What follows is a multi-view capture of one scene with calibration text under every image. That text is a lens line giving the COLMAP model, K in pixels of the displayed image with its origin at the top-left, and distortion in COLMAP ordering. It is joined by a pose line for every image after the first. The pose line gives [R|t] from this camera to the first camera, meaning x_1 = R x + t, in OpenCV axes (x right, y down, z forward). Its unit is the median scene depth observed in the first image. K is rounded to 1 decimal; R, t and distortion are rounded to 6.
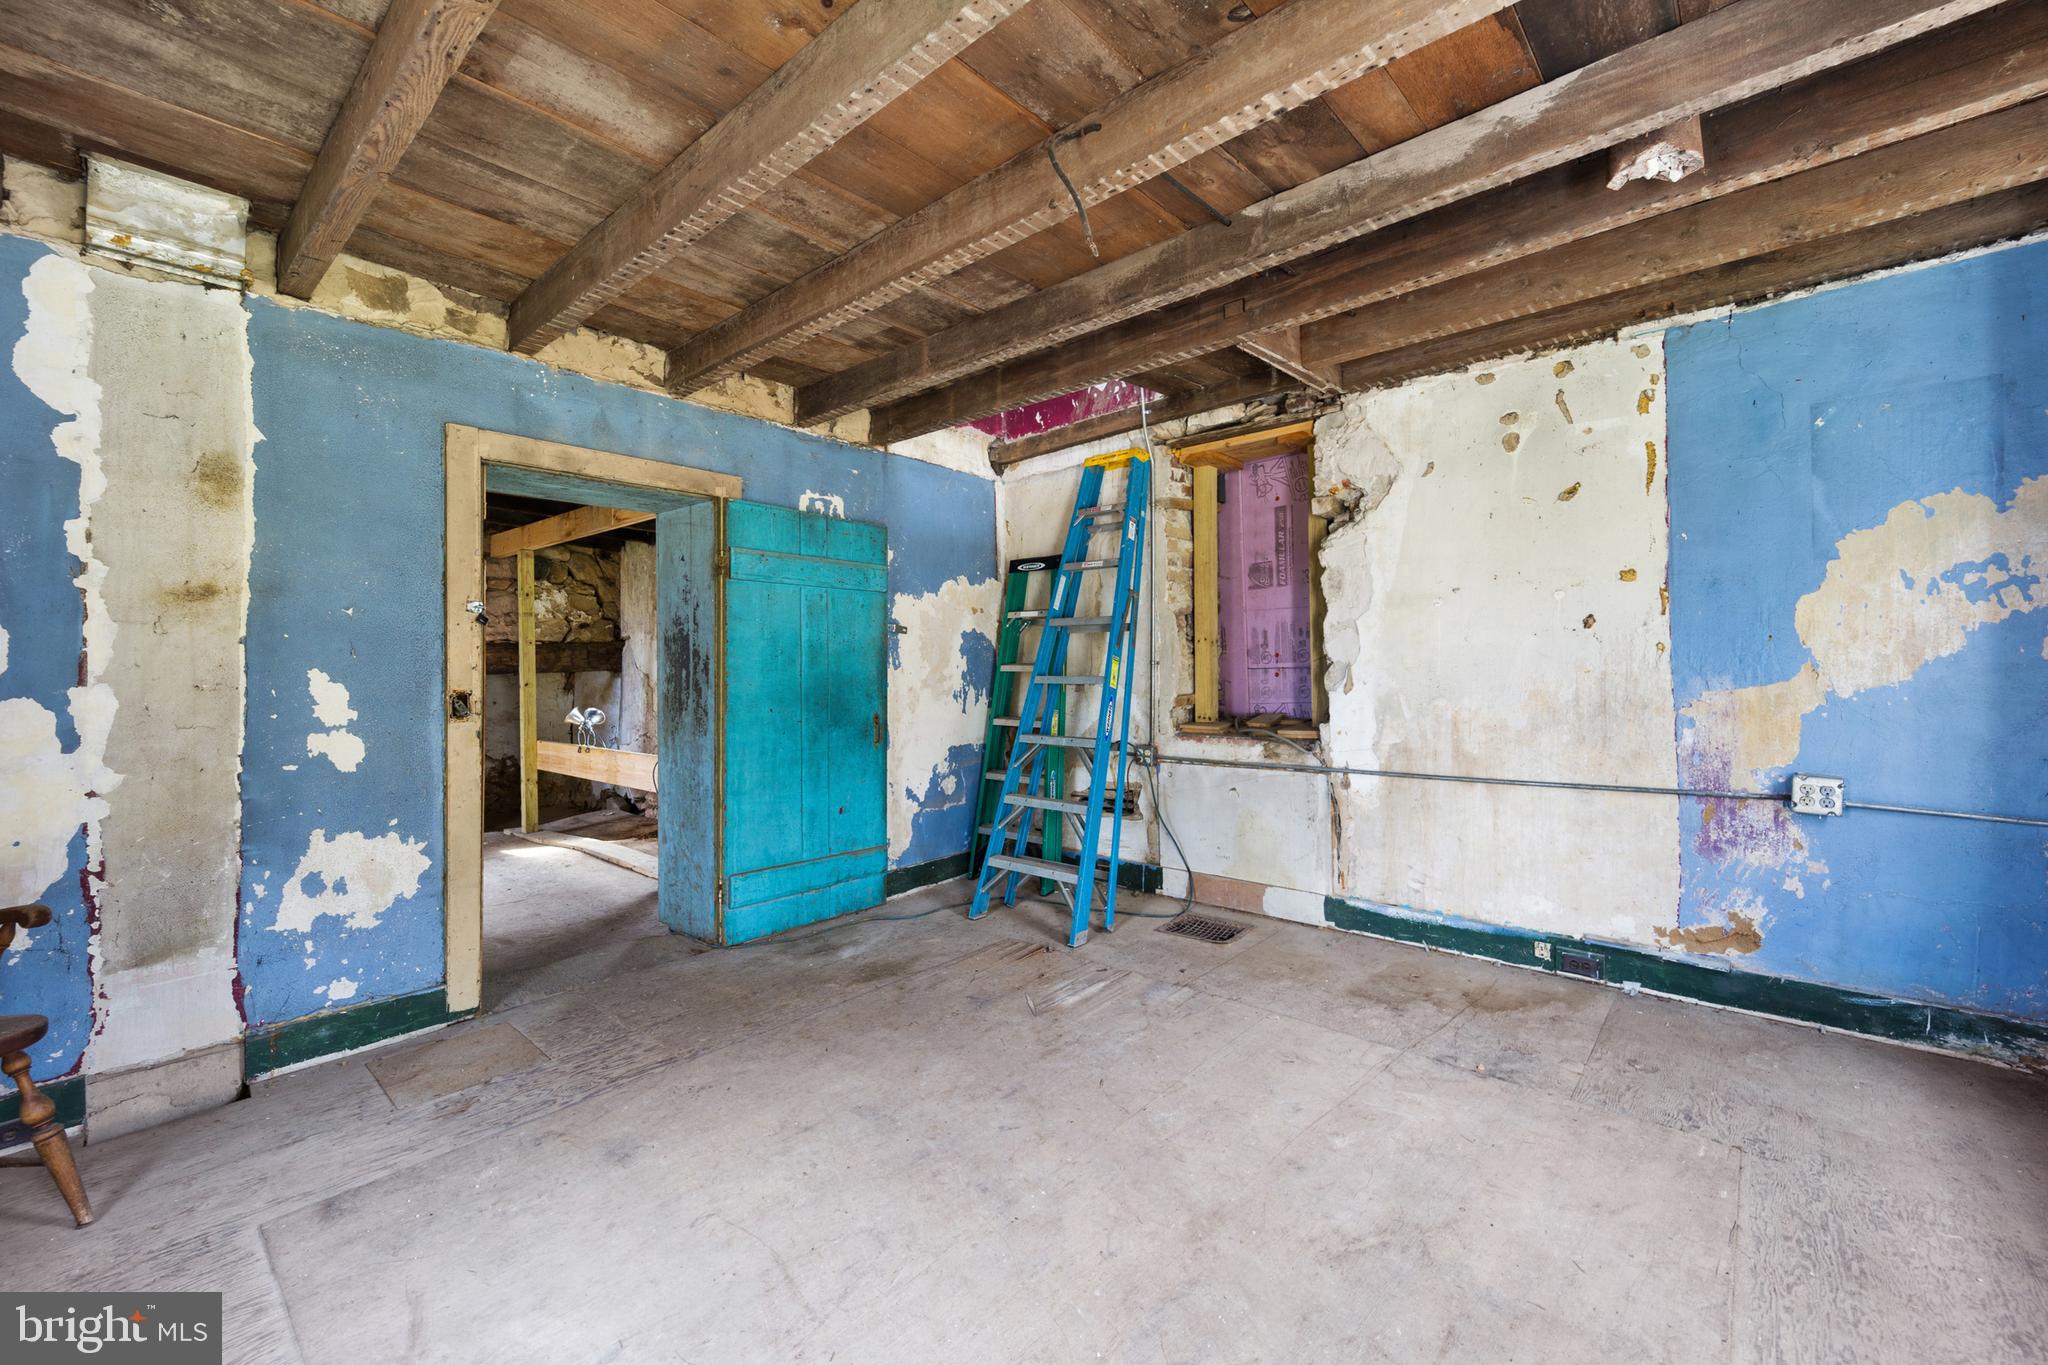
lens RADIAL K [[836.0, 0, 1019.8], [0, 836.0, 674.9], [0, 0, 1]] dist [0.001478, -0.000564]
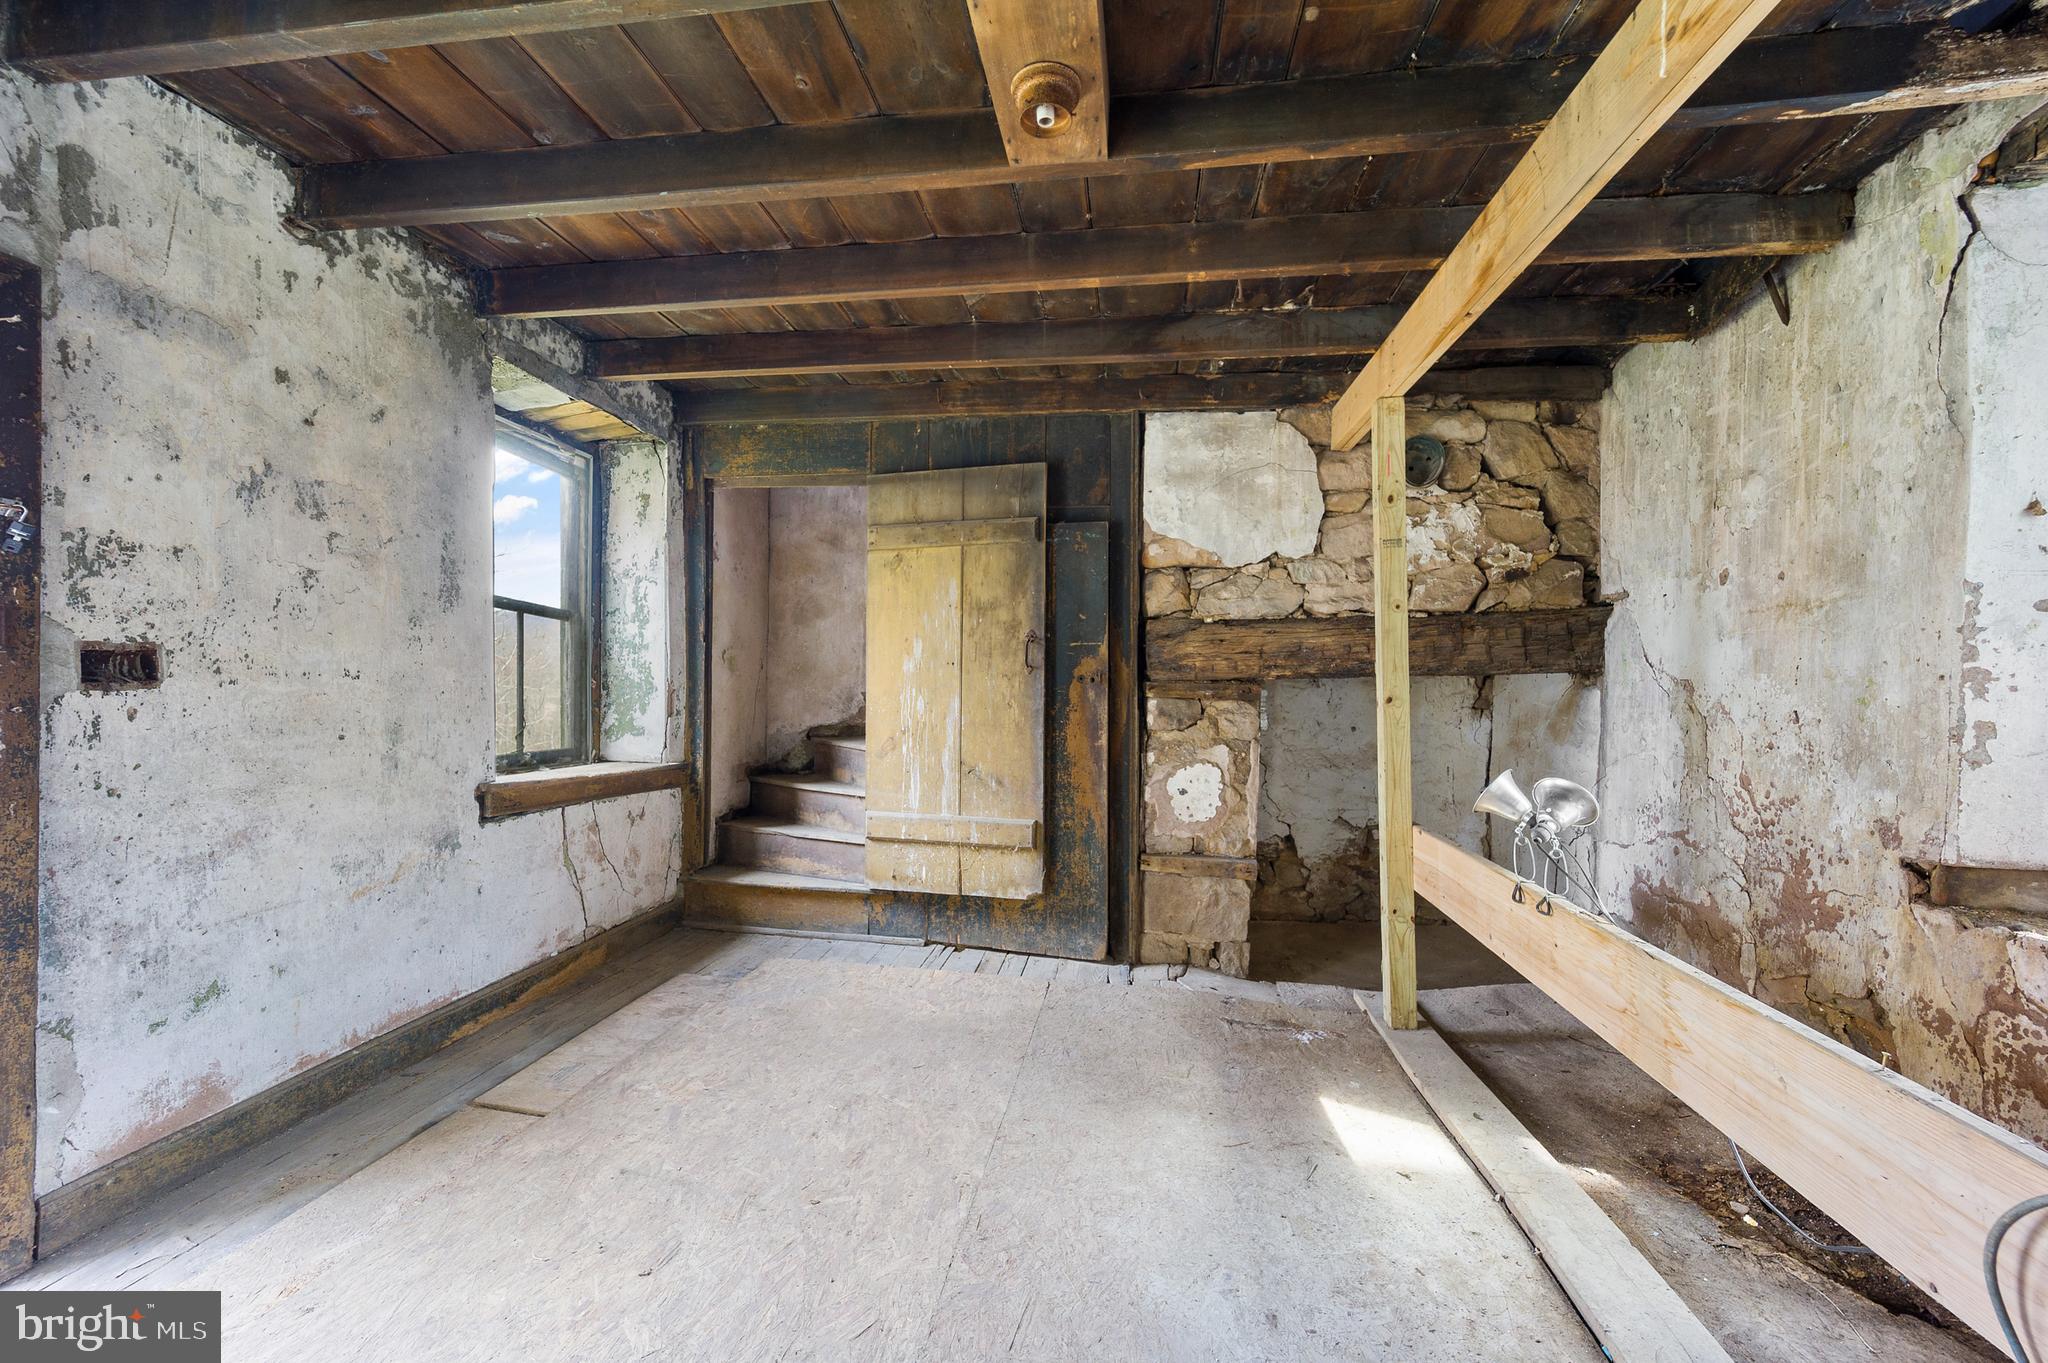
lens RADIAL K [[830.0, 0, 1027.6], [0, 830.0, 671.5], [0, 0, 1]] dist [0.000835, -0.000292]
pose [[0.549629, -0.005737, -0.835389, -0.293055], [-0.006696, 0.999914, -0.011273, 0.001440], [0.835382, 0.011789, 0.549543, 0.535428]]
